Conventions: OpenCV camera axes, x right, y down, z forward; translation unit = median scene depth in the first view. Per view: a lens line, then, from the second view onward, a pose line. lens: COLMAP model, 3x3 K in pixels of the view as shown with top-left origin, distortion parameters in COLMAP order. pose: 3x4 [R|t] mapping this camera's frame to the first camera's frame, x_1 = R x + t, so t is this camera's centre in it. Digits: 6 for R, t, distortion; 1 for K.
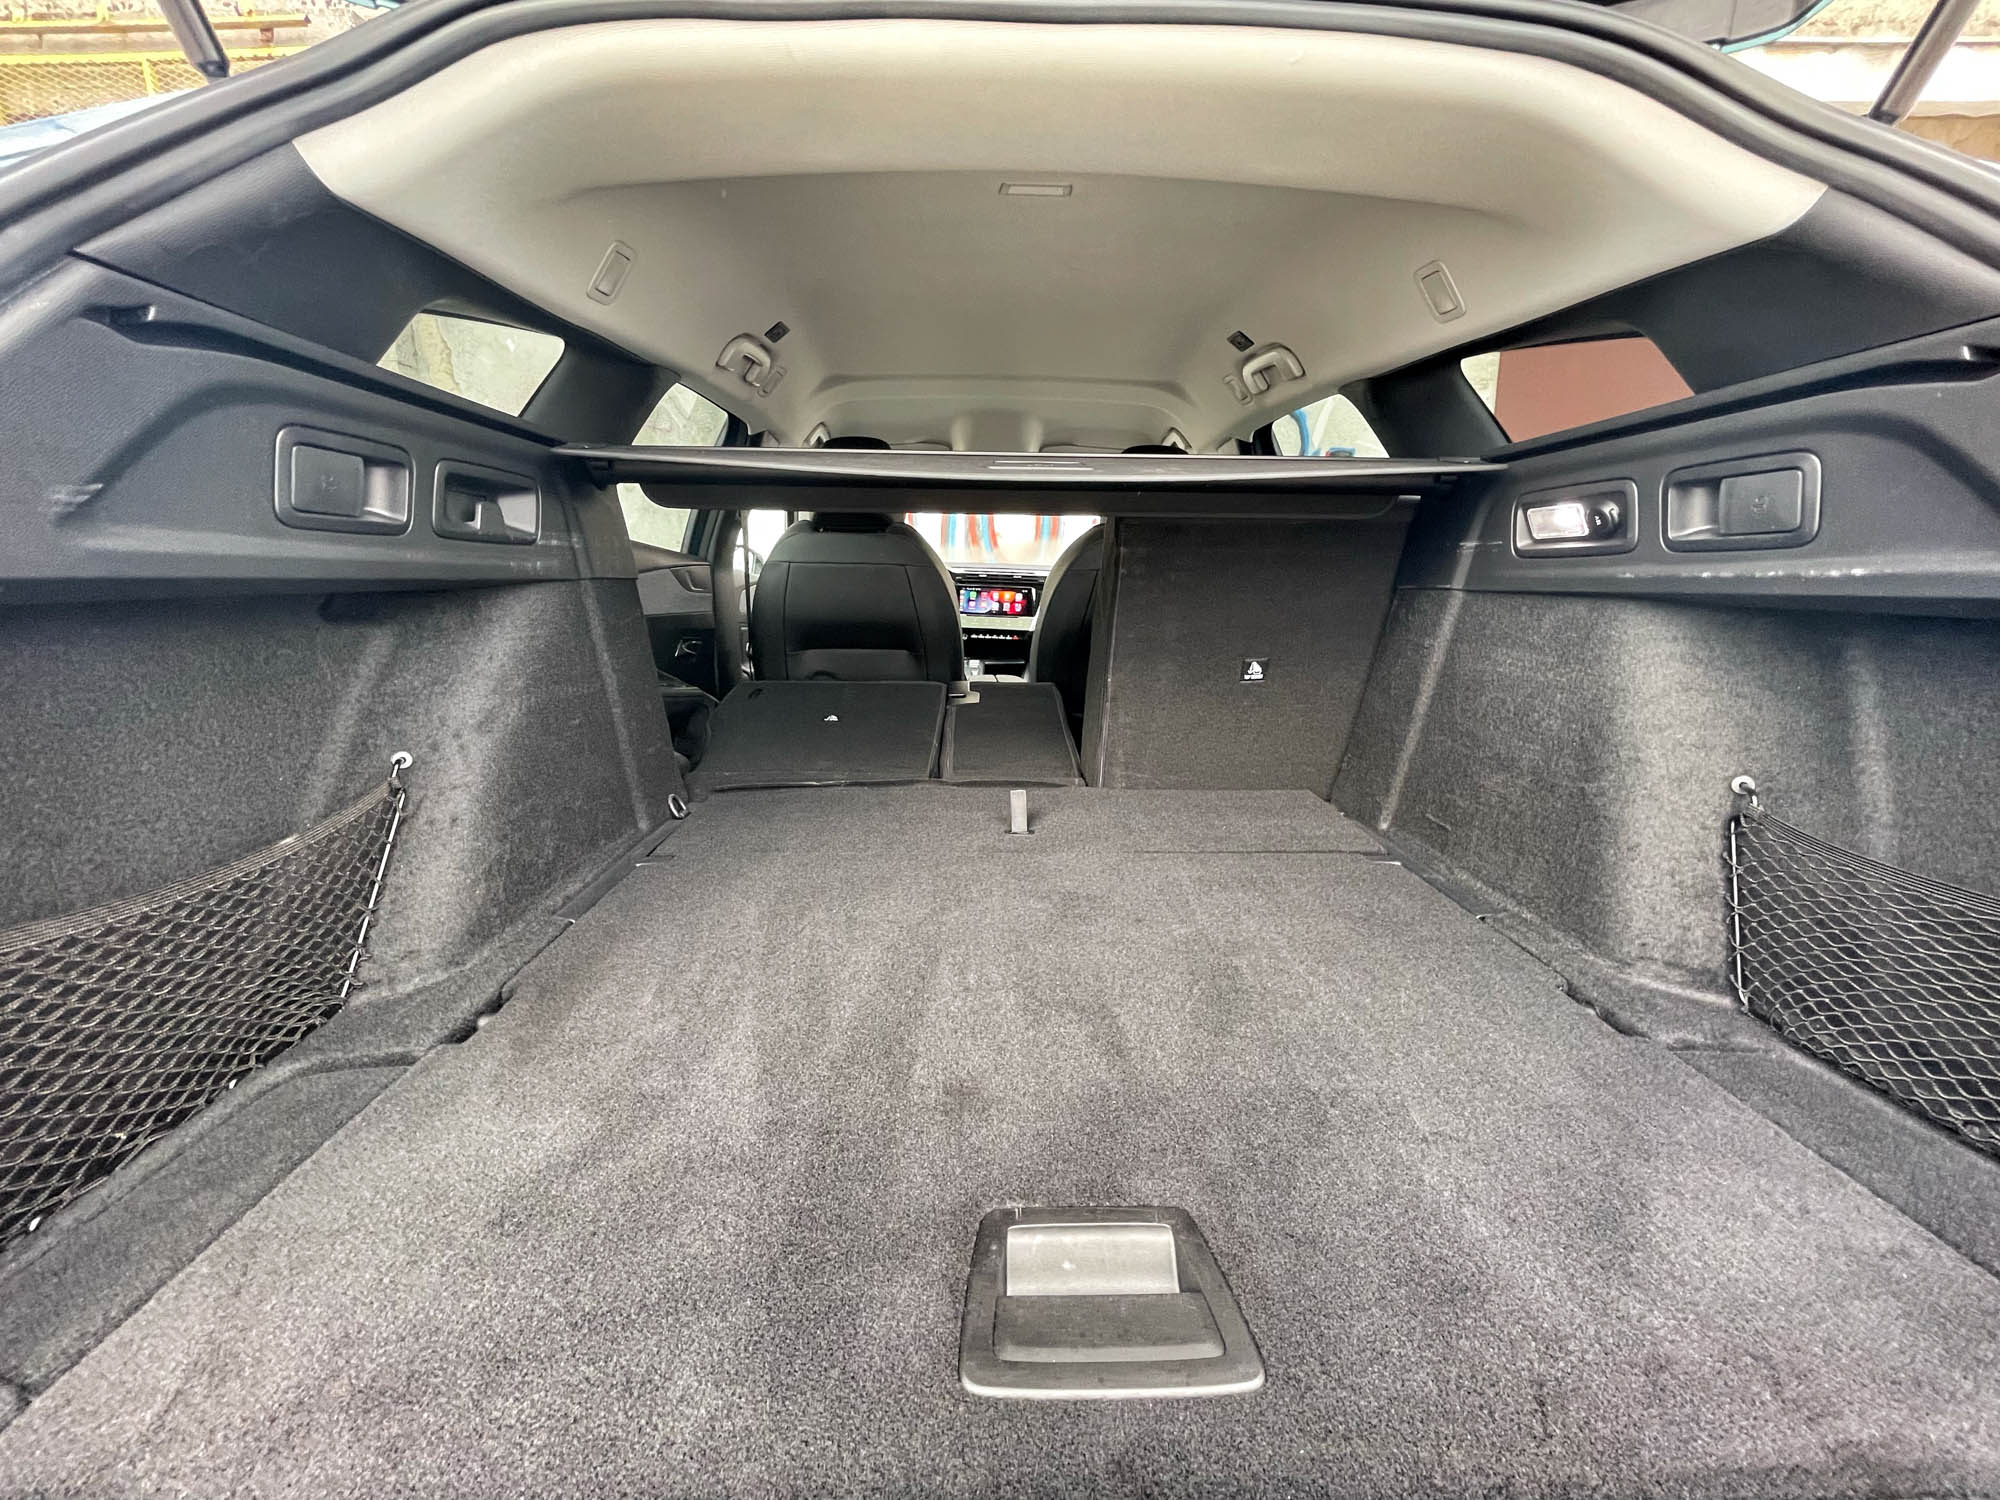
lens RADIAL K [[808.0, 0, 1002.7], [0, 808.0, 754.0], [0, 0, 1]] dist [-0.003651, 0.001484]
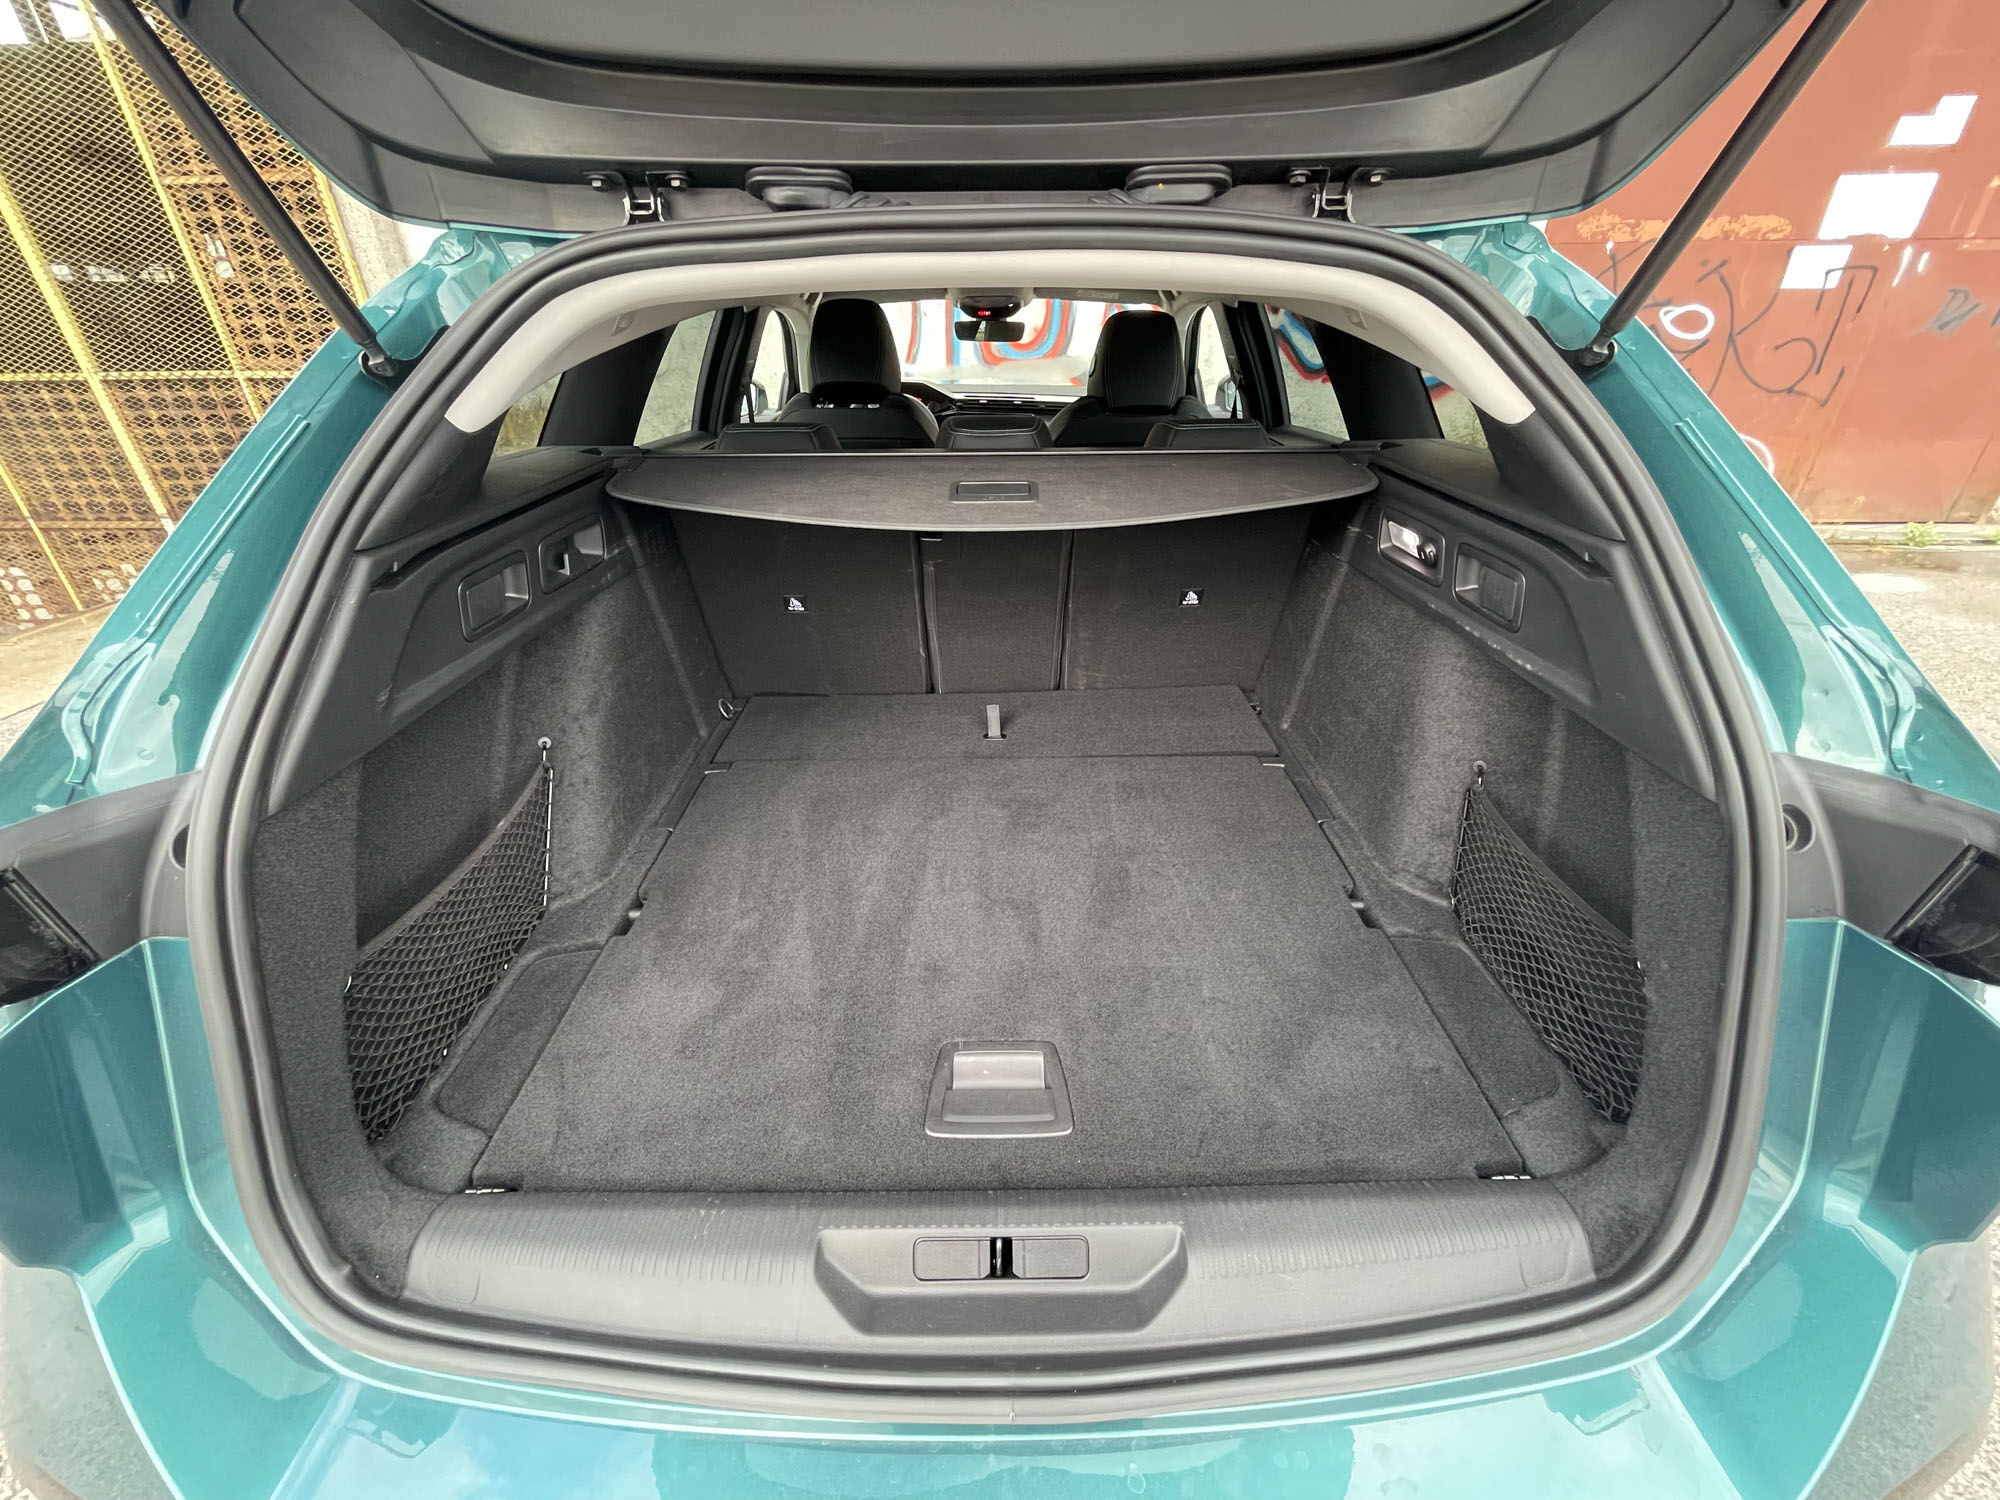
lens RADIAL K [[808.0, 0, 1006.5], [0, 808.0, 755.8], [0, 0, 1]] dist [-0.003651, 0.001484]
pose [[0.999726, -0.002030, -0.023313, 0.110735], [0.008868, 0.954793, 0.297139, -0.400870], [0.021656, -0.297264, 0.954550, -0.366383]]
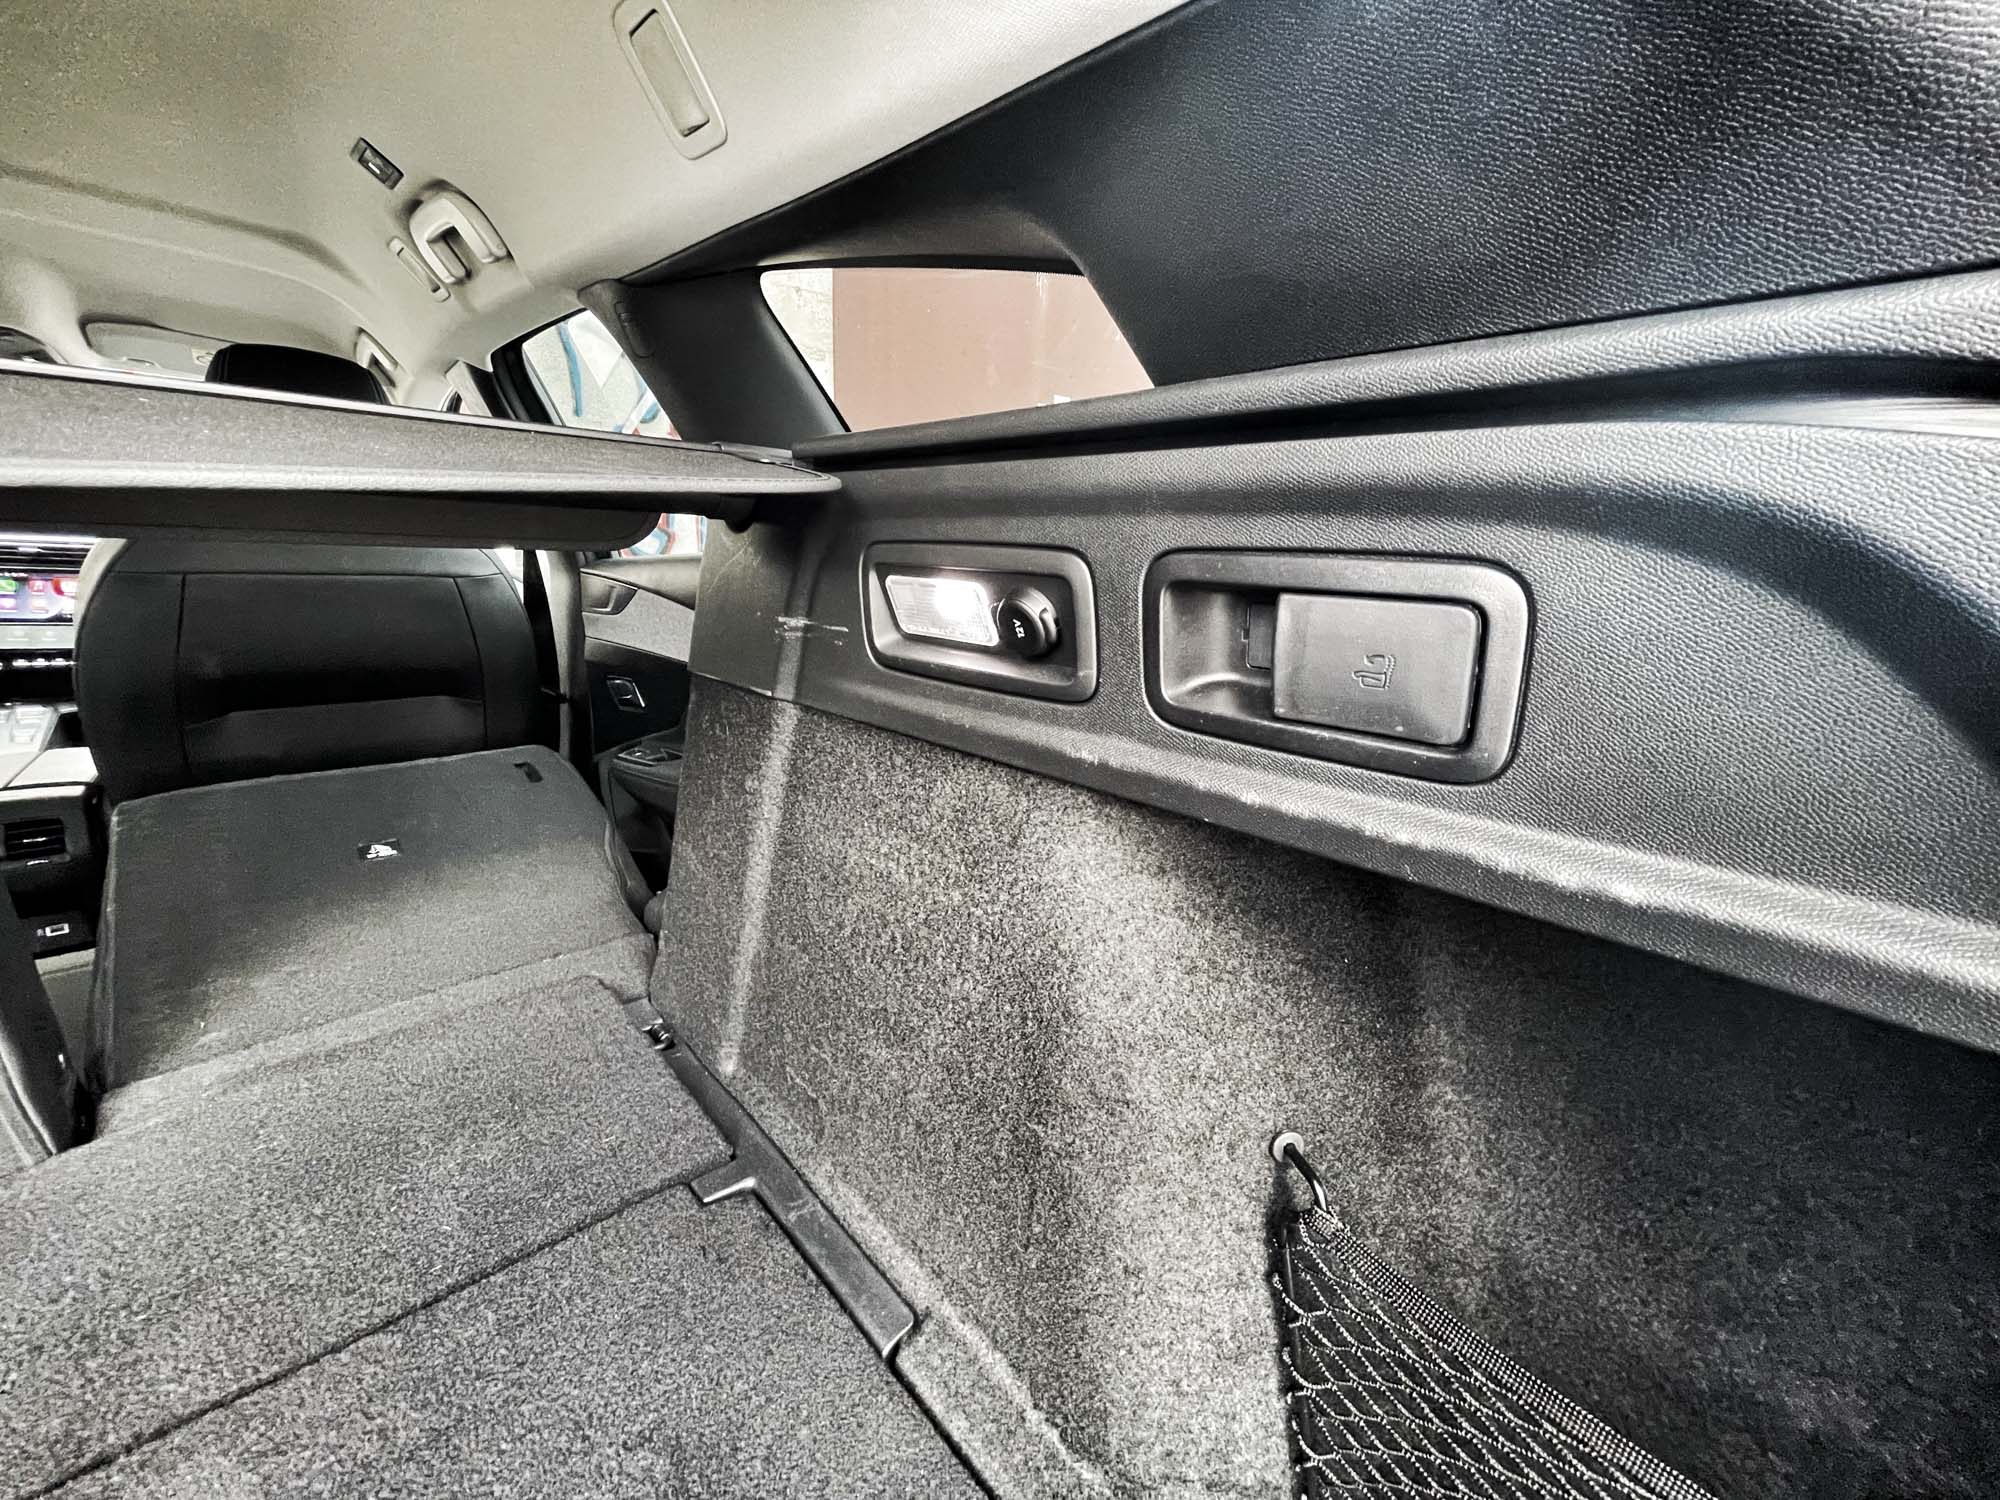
lens RADIAL K [[808.0, 0, 992.0], [0, 808.0, 747.6], [0, 0, 1]] dist [-0.003651, 0.001484]
pose [[0.760789, -0.123879, 0.637067, 0.445649], [0.095455, 0.992297, 0.078962, -0.278346], [-0.641941, 0.000738, 0.766754, 0.694411]]
